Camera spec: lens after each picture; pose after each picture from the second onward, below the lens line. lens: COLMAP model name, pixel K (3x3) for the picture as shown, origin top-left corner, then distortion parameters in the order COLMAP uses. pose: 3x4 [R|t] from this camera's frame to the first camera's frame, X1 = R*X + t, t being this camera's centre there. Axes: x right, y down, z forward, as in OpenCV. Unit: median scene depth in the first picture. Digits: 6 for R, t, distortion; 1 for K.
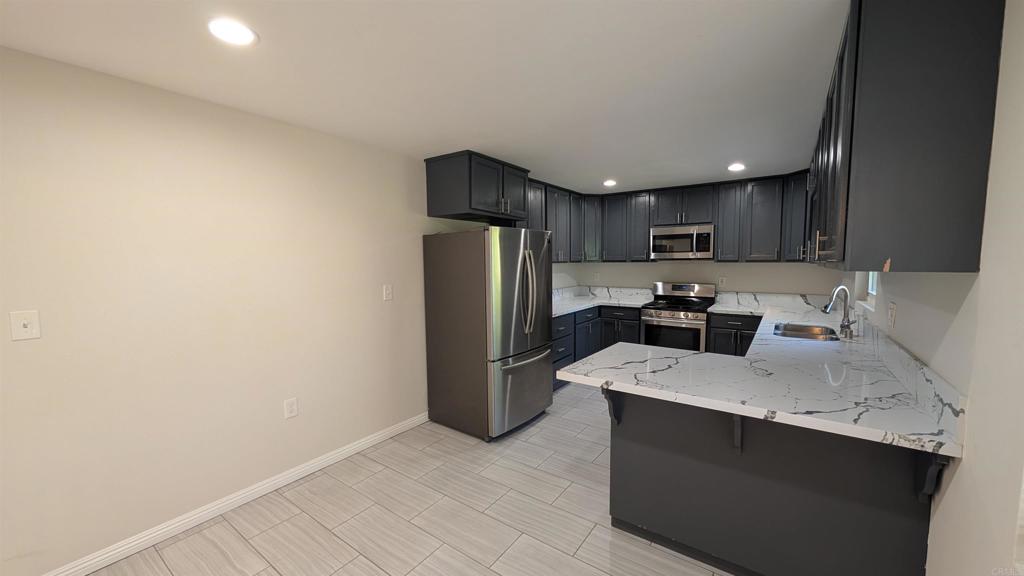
lens RADIAL K [[384.8, 0, 511.3], [0, 384.8, 292.1], [0, 0, 1]] dist [-0.002637, -0.000268]
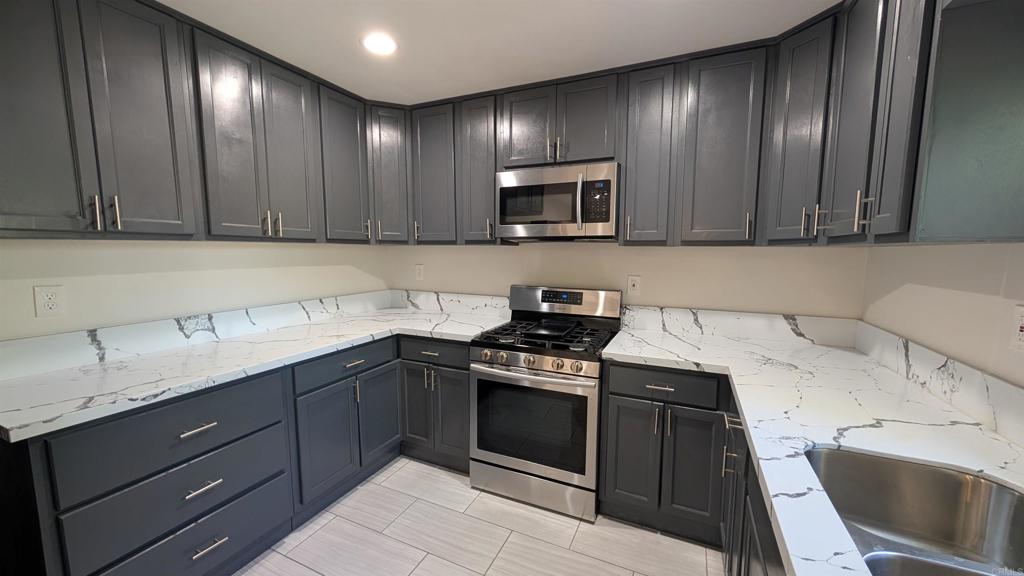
lens RADIAL K [[384.8, 0, 512.6], [0, 384.8, 293.5], [0, 0, 1]] dist [-0.002637, -0.000268]
pose [[0.981904, -0.006776, 0.189260, 0.308778], [0.001538, 0.999612, 0.027812, -0.031724], [-0.189375, -0.027018, 0.981533, 0.557311]]
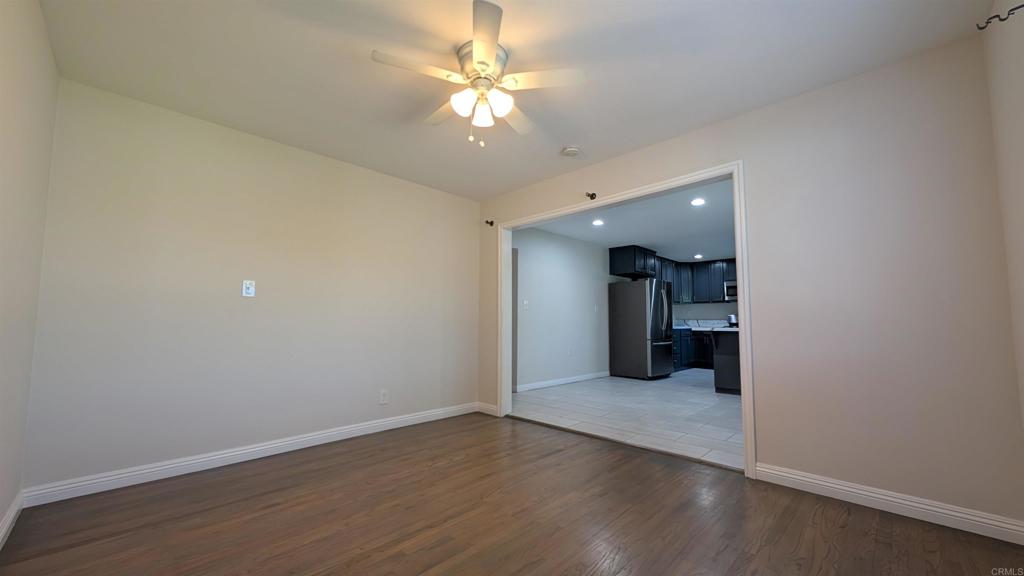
lens RADIAL K [[384.8, 0, 510.2], [0, 384.8, 292.4], [0, 0, 1]] dist [-0.002637, -0.000268]
pose [[0.986160, 0.005191, -0.165713, -0.293869], [-0.031214, 0.987449, -0.154822, 0.175520], [0.162830, 0.157852, 0.973945, -0.812309]]
